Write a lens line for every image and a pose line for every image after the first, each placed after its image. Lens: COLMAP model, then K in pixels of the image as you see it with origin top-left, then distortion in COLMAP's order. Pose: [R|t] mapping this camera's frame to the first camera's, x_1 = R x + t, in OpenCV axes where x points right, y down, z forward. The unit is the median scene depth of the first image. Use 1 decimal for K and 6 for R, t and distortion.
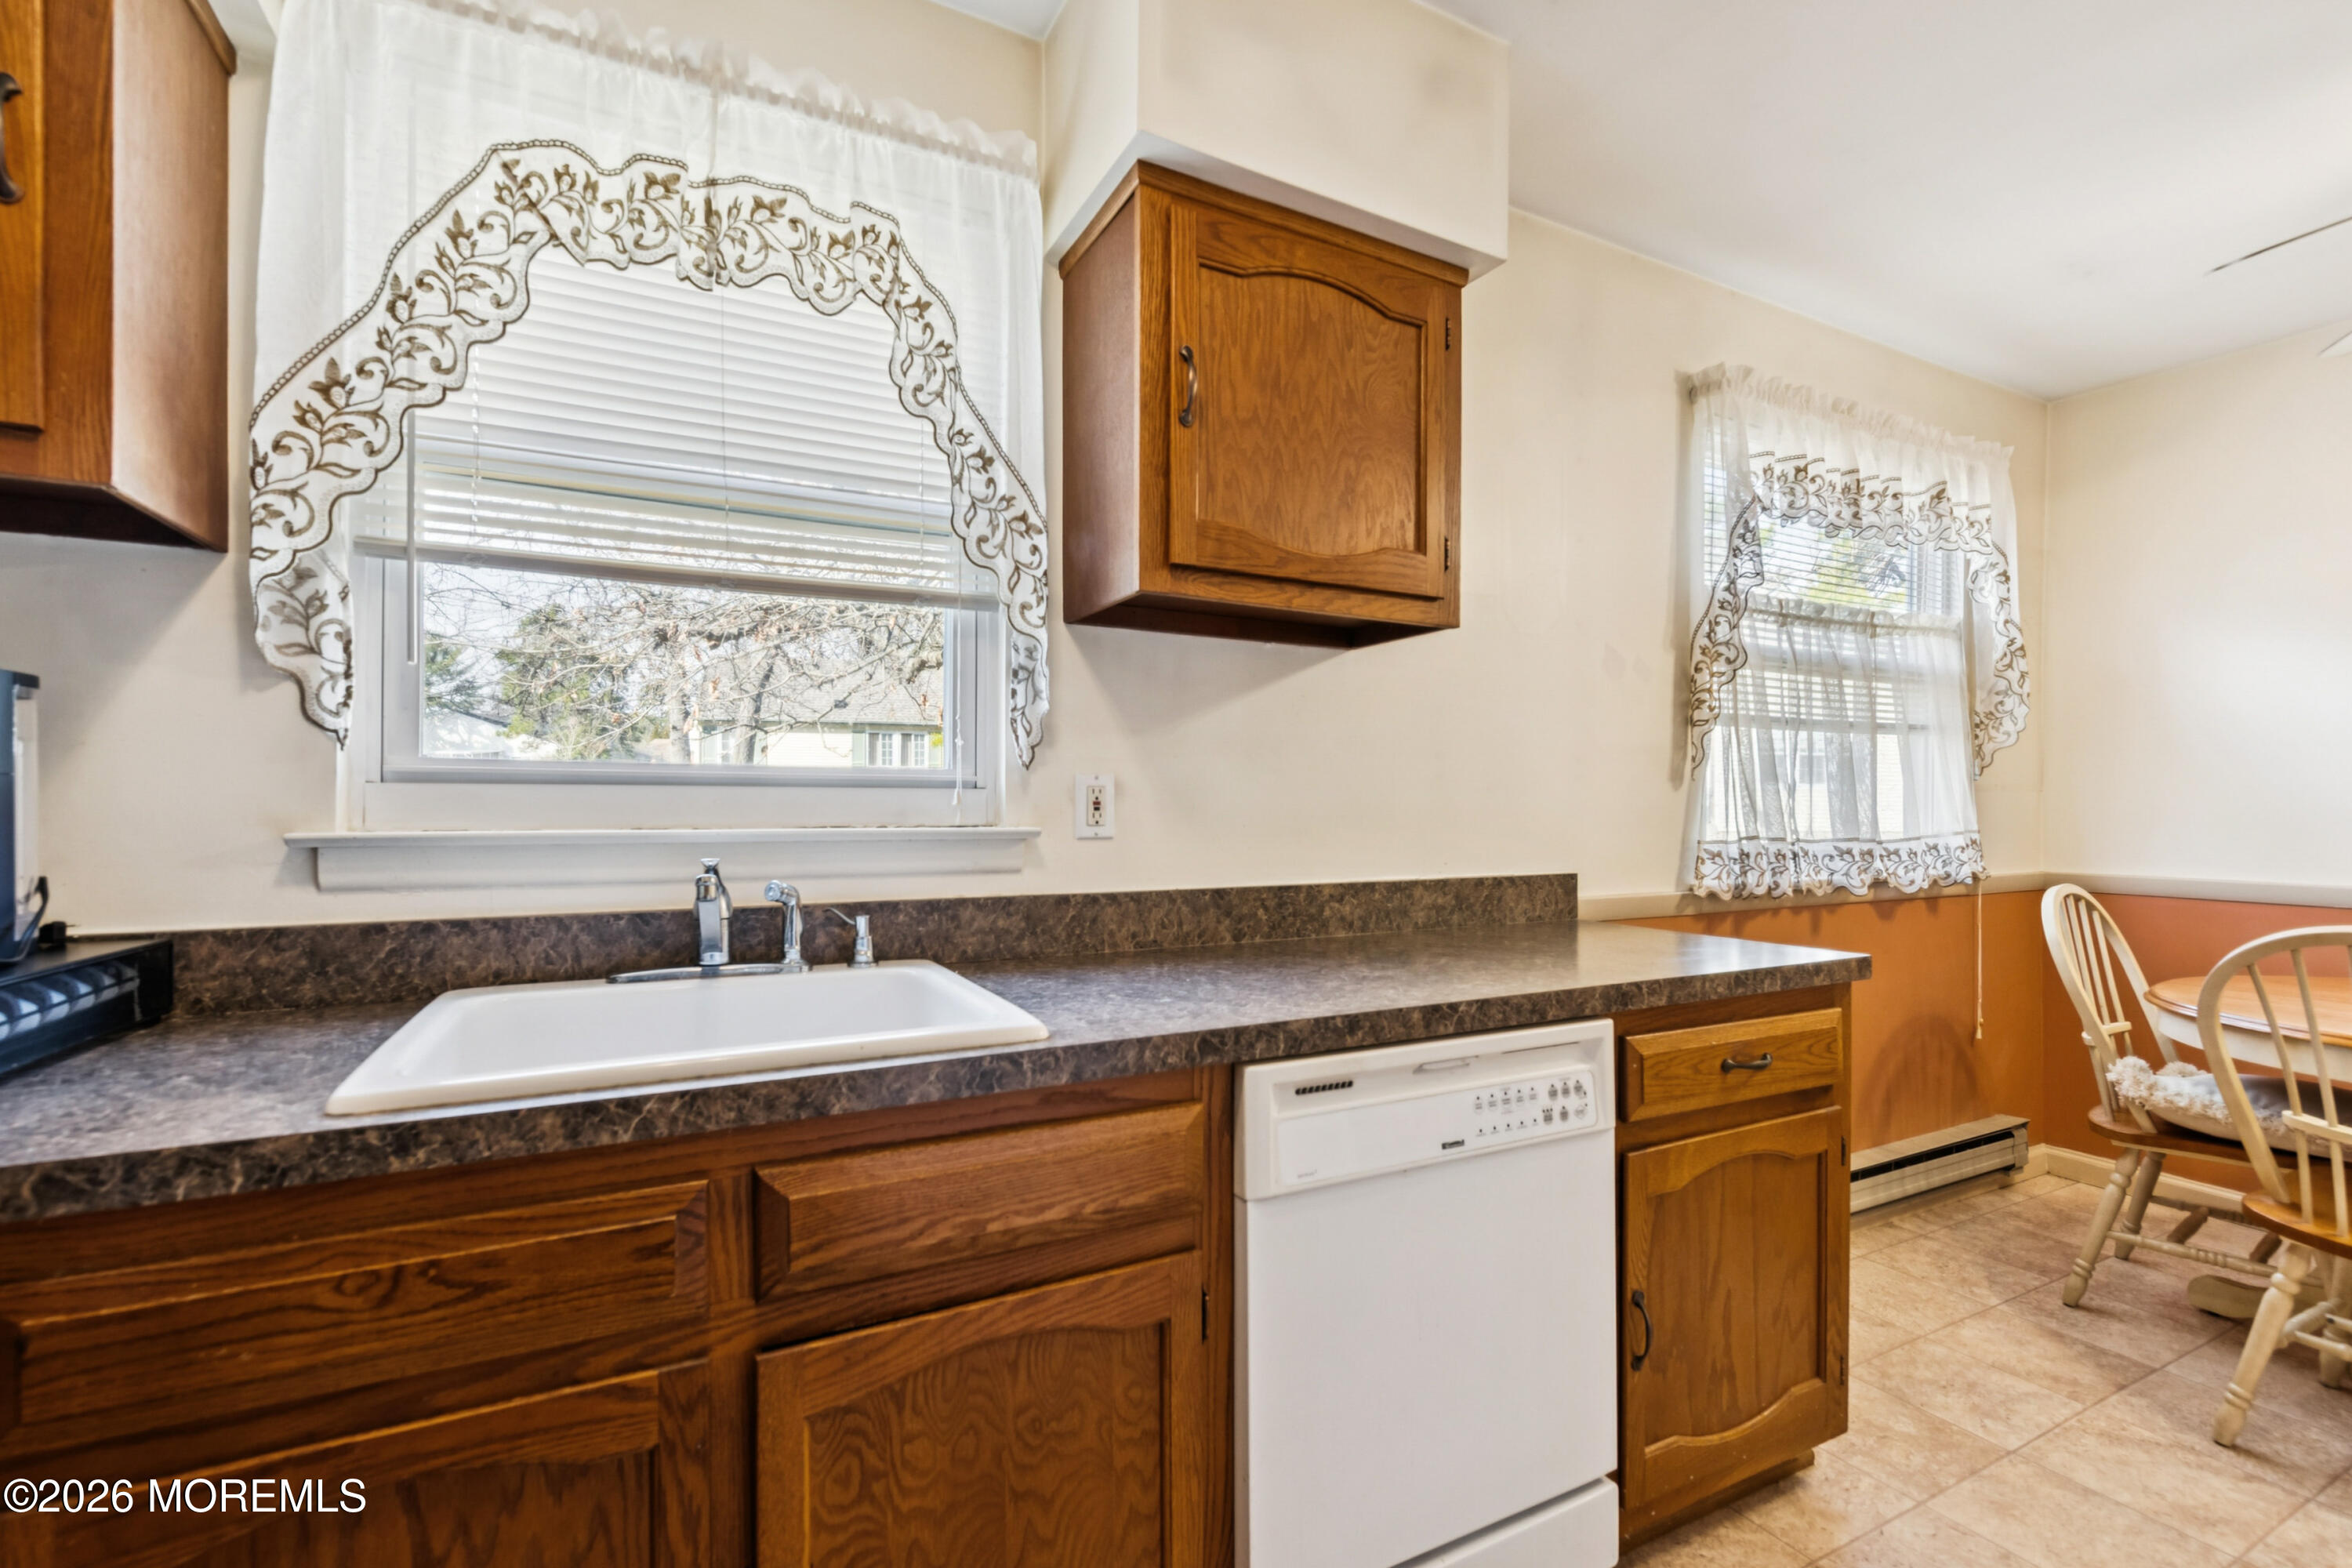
lens RADIAL K [[1001.1, 0, 1183.1], [0, 1001.1, 802.0], [0, 0, 1]] dist [0.000475, 0.000177]
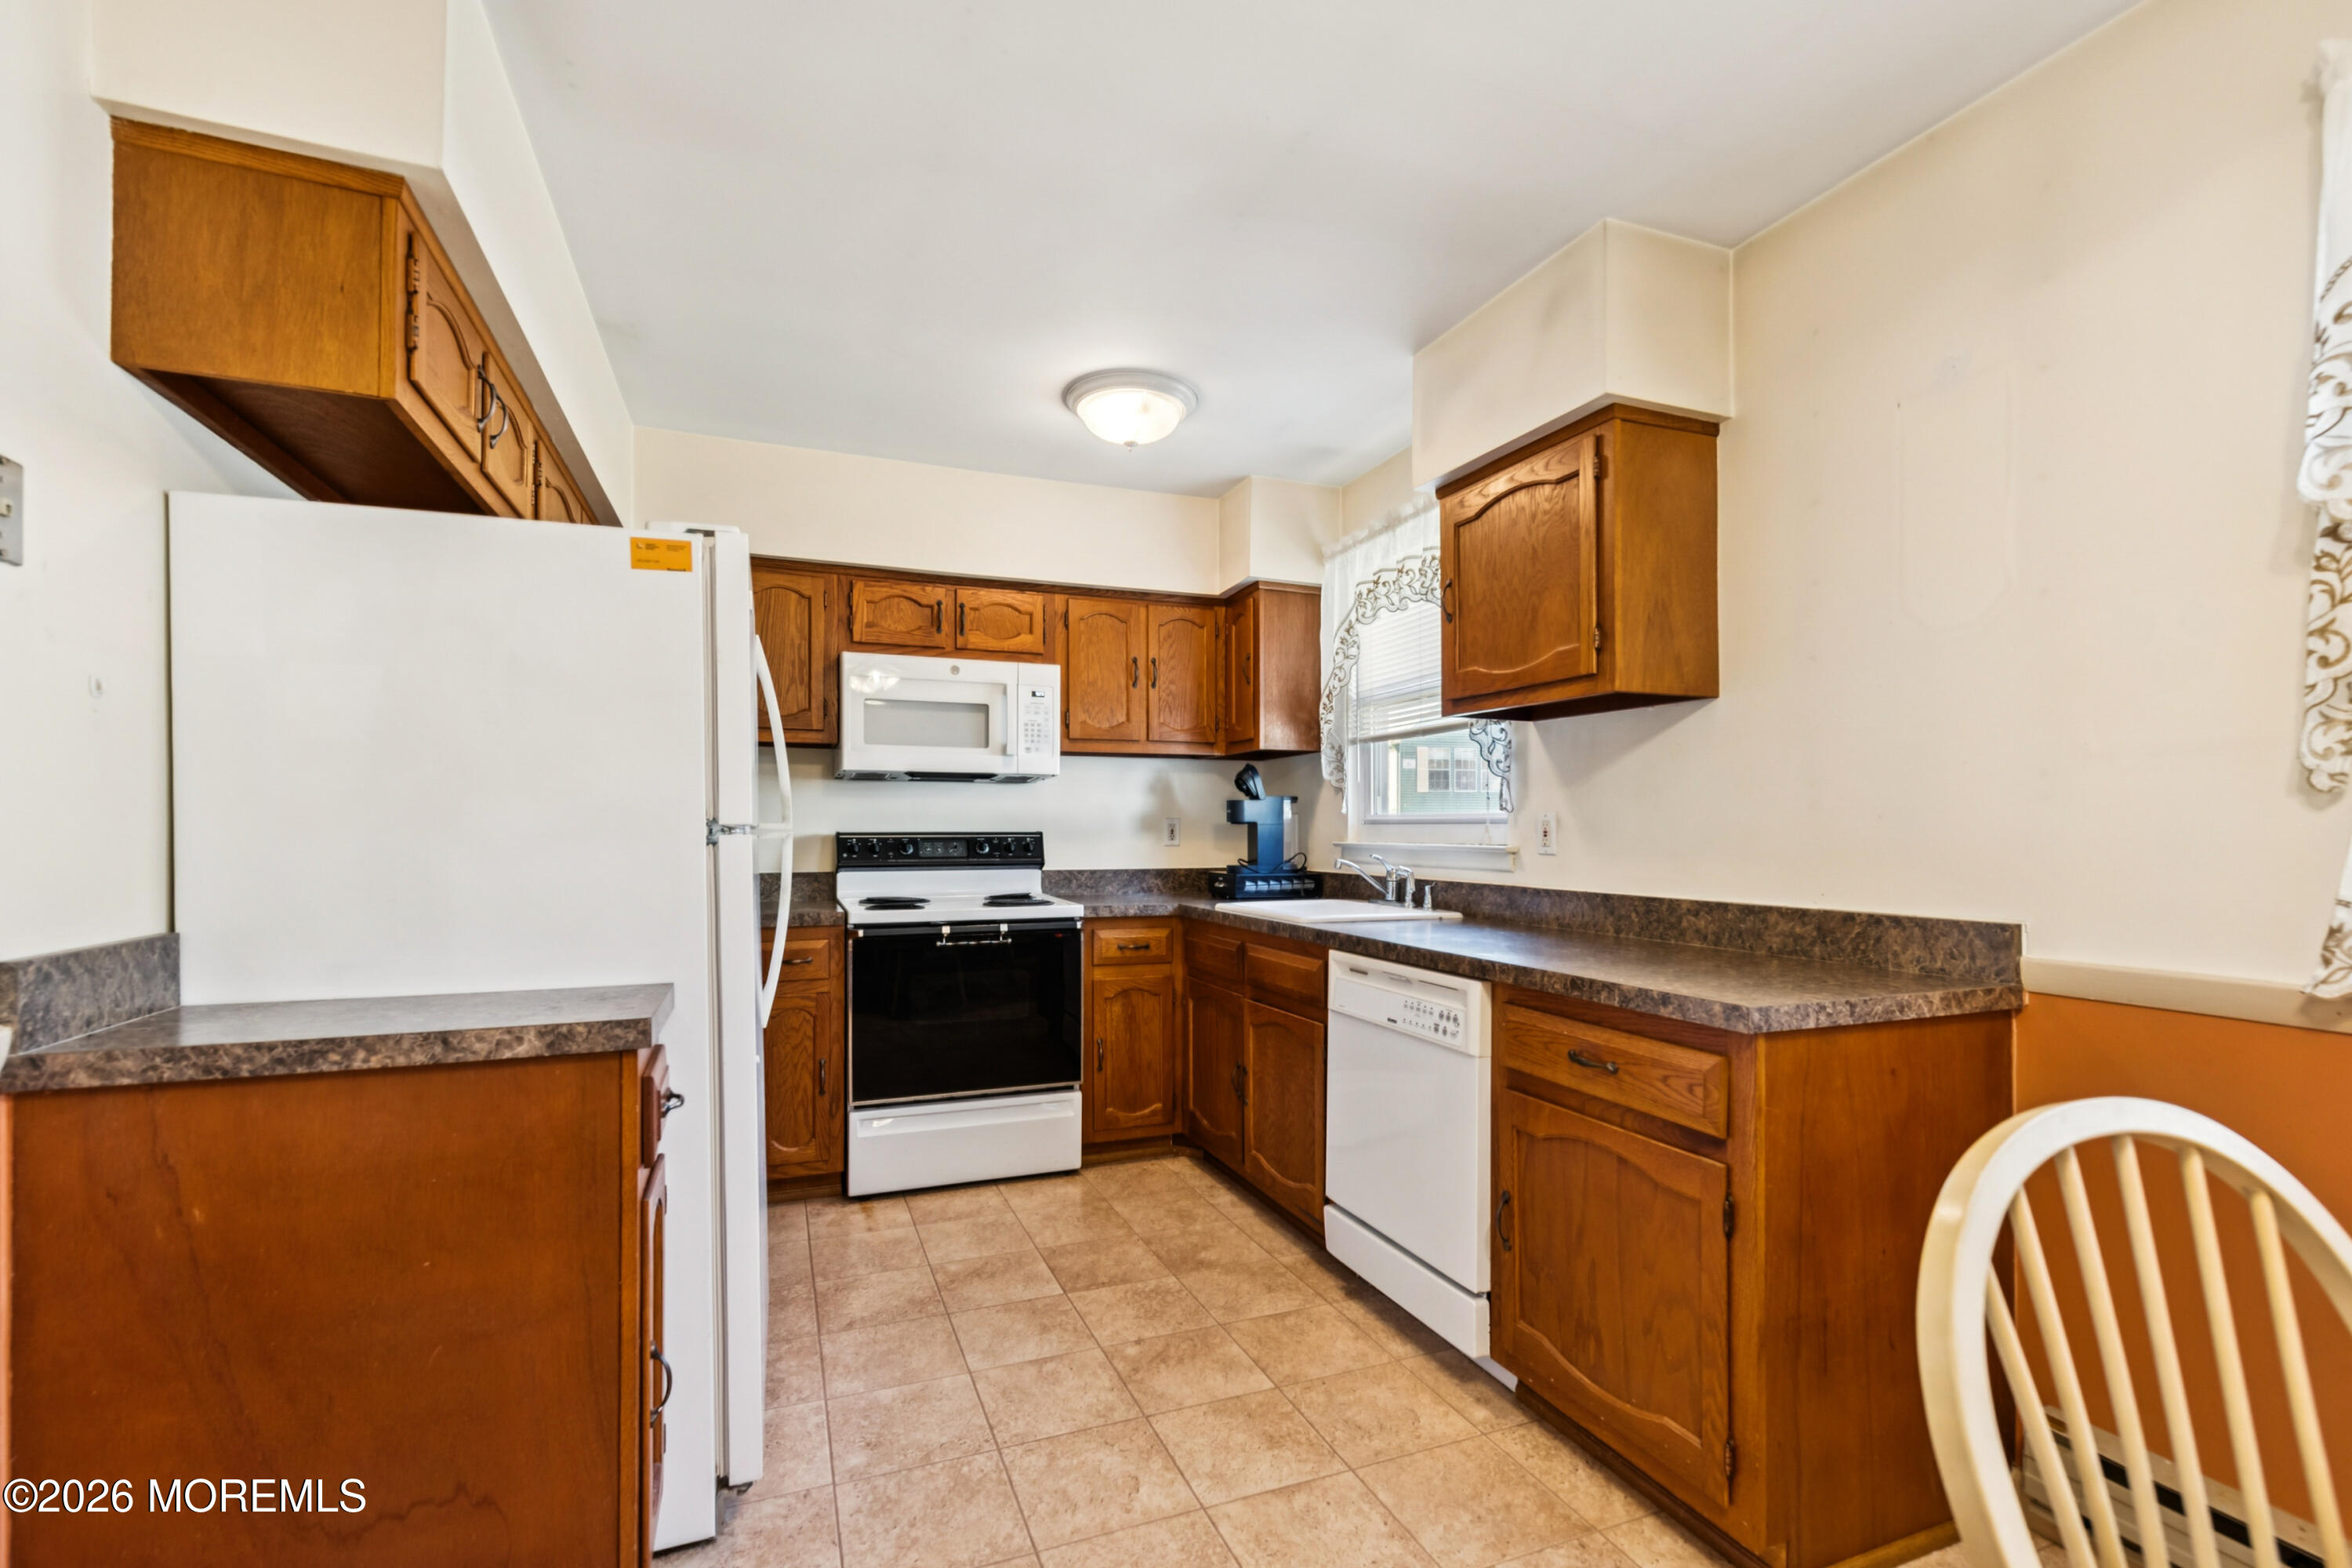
lens RADIAL K [[1039.6, 0, 1158.7], [0, 1039.6, 816.3], [0, 0, 1]] dist [0.000494, -0.000272]
pose [[-0.112027, -0.008054, -0.993672, 1.148179], [0.014229, 0.999852, -0.009709, -0.011481], [0.993603, -0.015227, -0.111896, 0.407862]]
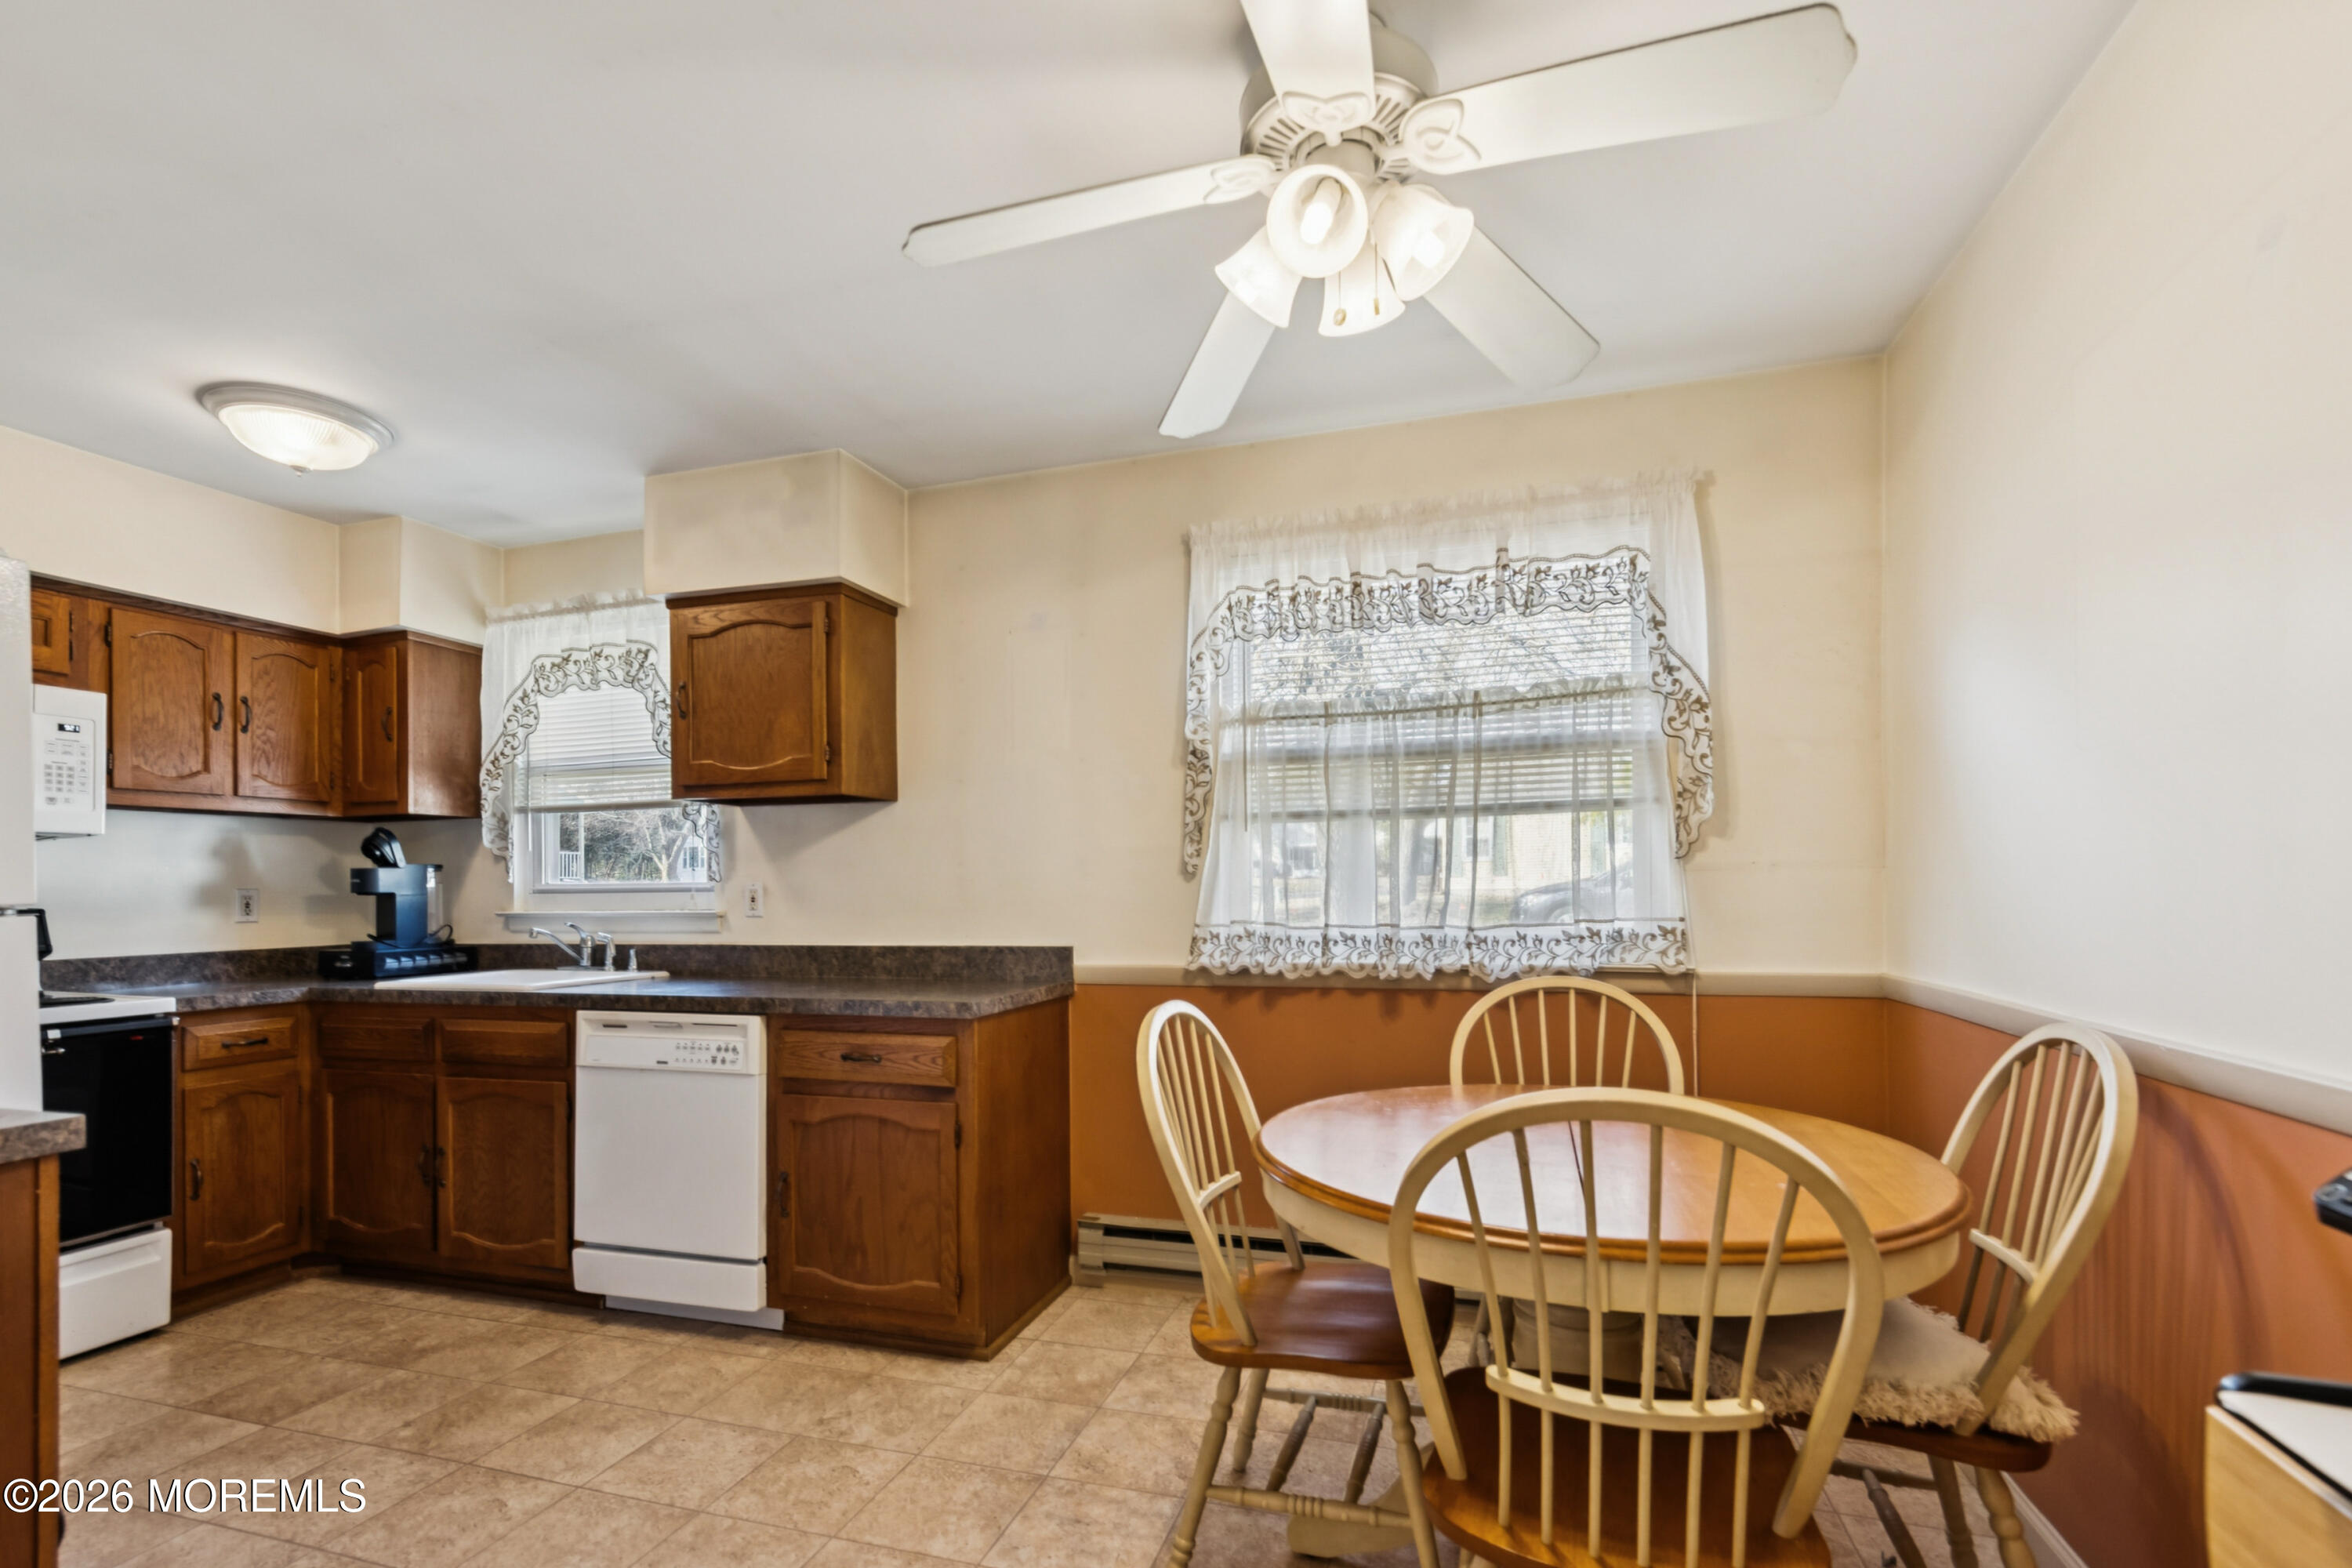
lens RADIAL K [[1079.2, 0, 1181.8], [0, 1079.2, 876.8], [0, 0, 1]] dist [0.001708, -0.000040]
pose [[0.712480, -0.011473, -0.701598, 1.390619], [0.018998, 0.999815, 0.002942, -0.021806], [0.701435, -0.015425, 0.712567, 0.069144]]
